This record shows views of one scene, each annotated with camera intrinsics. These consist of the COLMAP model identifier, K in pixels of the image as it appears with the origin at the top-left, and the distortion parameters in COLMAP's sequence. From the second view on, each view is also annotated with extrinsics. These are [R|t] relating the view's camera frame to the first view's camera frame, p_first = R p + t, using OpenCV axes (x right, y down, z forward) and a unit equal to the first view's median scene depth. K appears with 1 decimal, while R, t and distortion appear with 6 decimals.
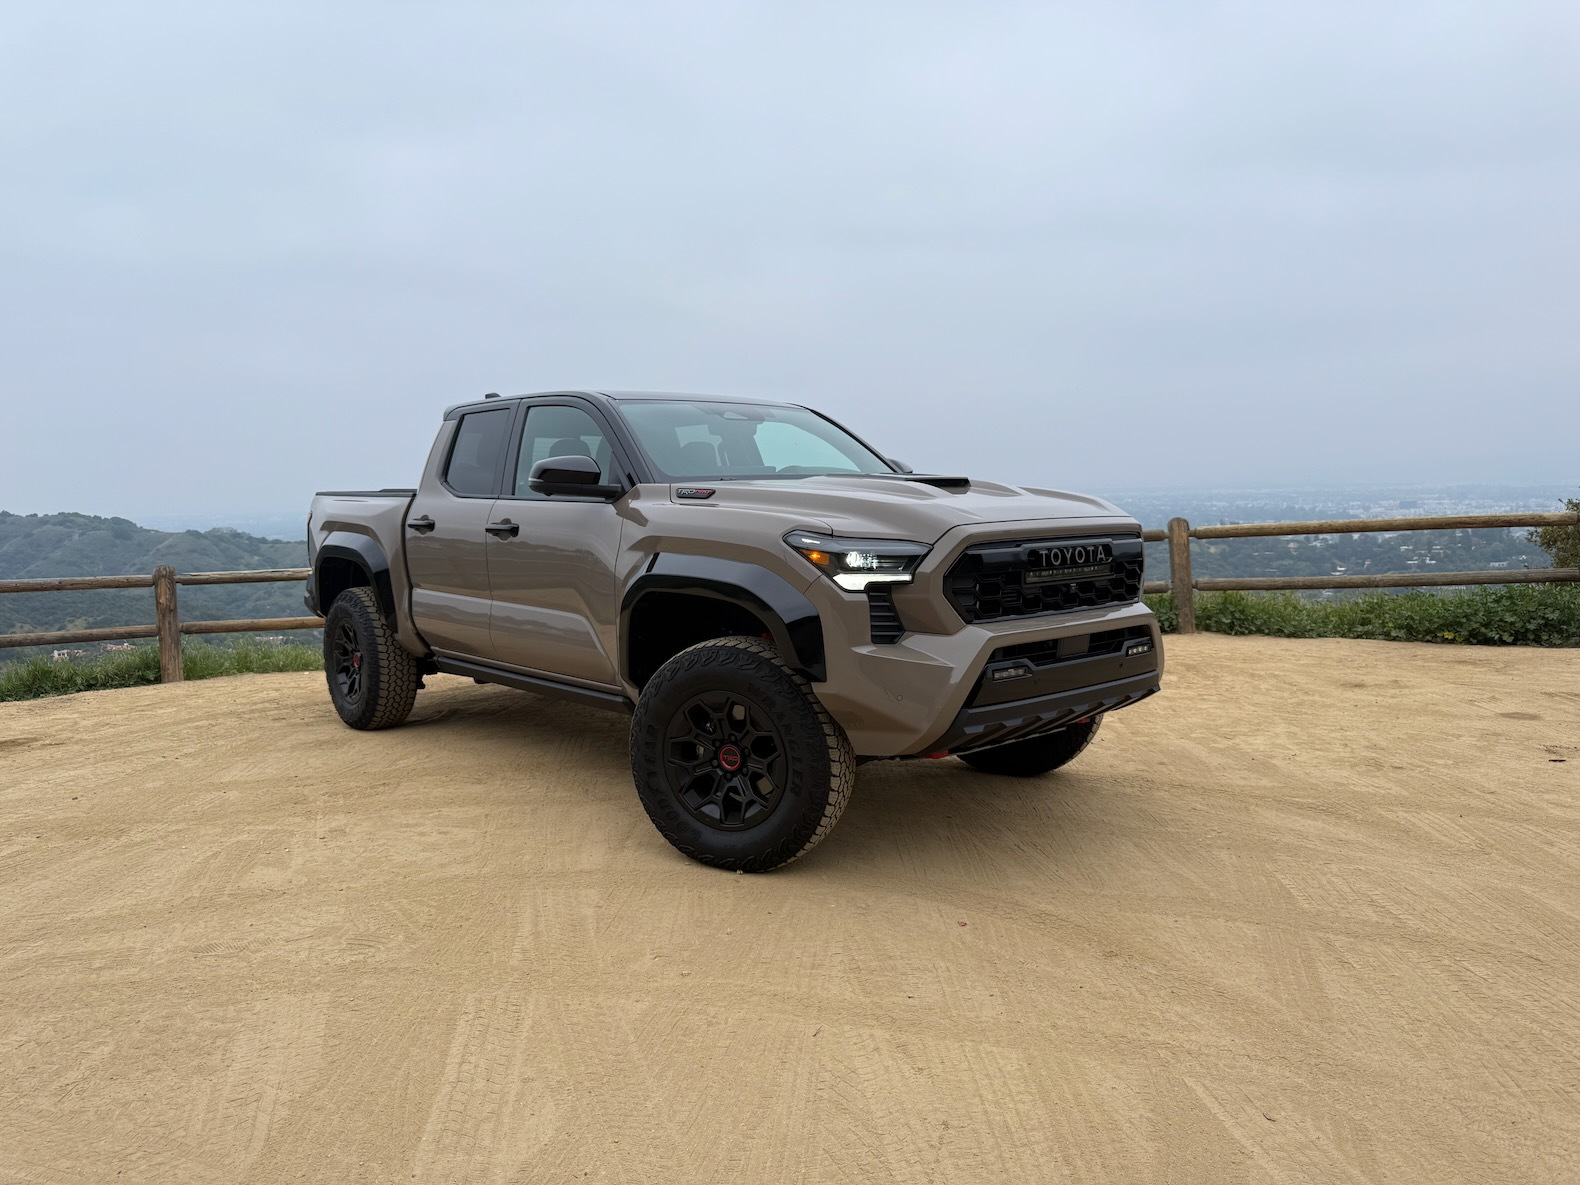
lens RADIAL K [[1124.6, 0, 794.5], [0, 1124.6, 581.9], [0, 0, 1]] dist [0.013310, -0.019663]
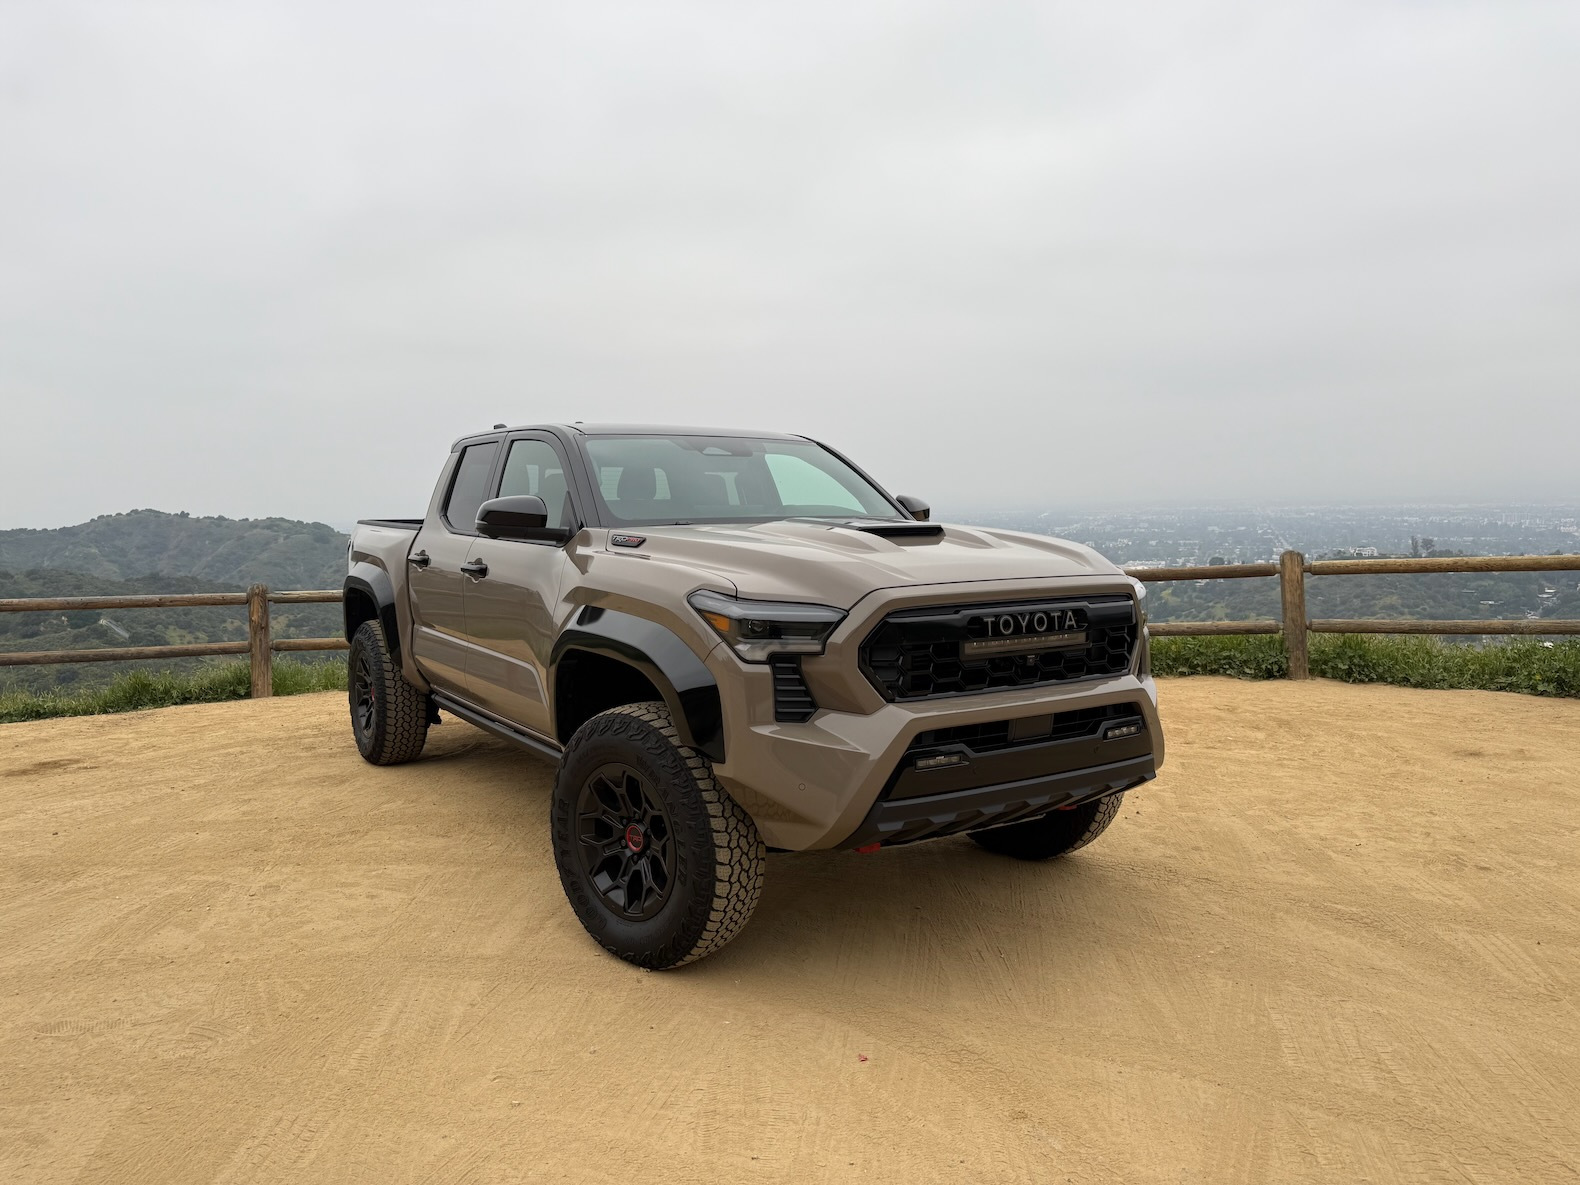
lens RADIAL K [[1124.6, 0, 795.7], [0, 1124.6, 583.1], [0, 0, 1]] dist [0.001246, -0.003393]
pose [[0.990089, 0.017426, -0.139356, 0.136378], [-0.018554, 0.999805, -0.006801, -0.032930], [0.139211, 0.009319, 0.990219, 0.090285]]
